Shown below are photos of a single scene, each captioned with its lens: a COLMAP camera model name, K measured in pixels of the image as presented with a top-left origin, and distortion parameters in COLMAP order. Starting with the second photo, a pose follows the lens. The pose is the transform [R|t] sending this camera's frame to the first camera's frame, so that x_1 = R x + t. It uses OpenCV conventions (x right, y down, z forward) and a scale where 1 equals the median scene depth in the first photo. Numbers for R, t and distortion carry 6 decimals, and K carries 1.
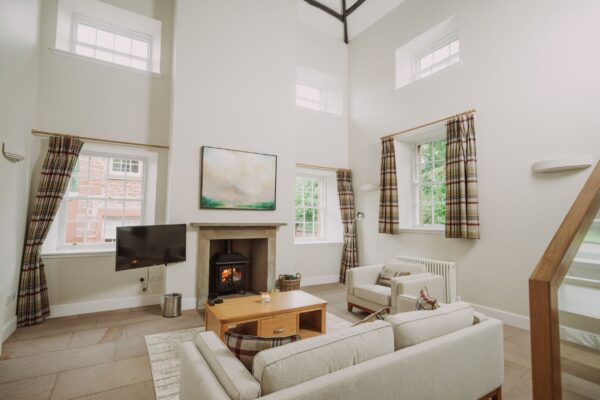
lens RADIAL K [[294.6, 0, 300.0], [0, 294.6, 200.0], [0, 0, 1]] dist [-0.006349, -0.000414]
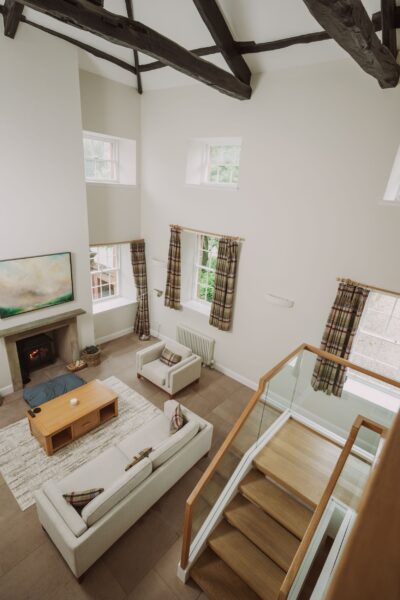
lens RADIAL K [[294.6, 0, 200.0], [0, 294.6, 300.0], [0, 0, 1]] dist [-0.006349, -0.000414]
pose [[0.947145, -0.055717, 0.315929, 0.016757], [-0.090924, 0.897796, 0.430923, -0.458038], [-0.307650, -0.436872, 0.845278, -0.094602]]
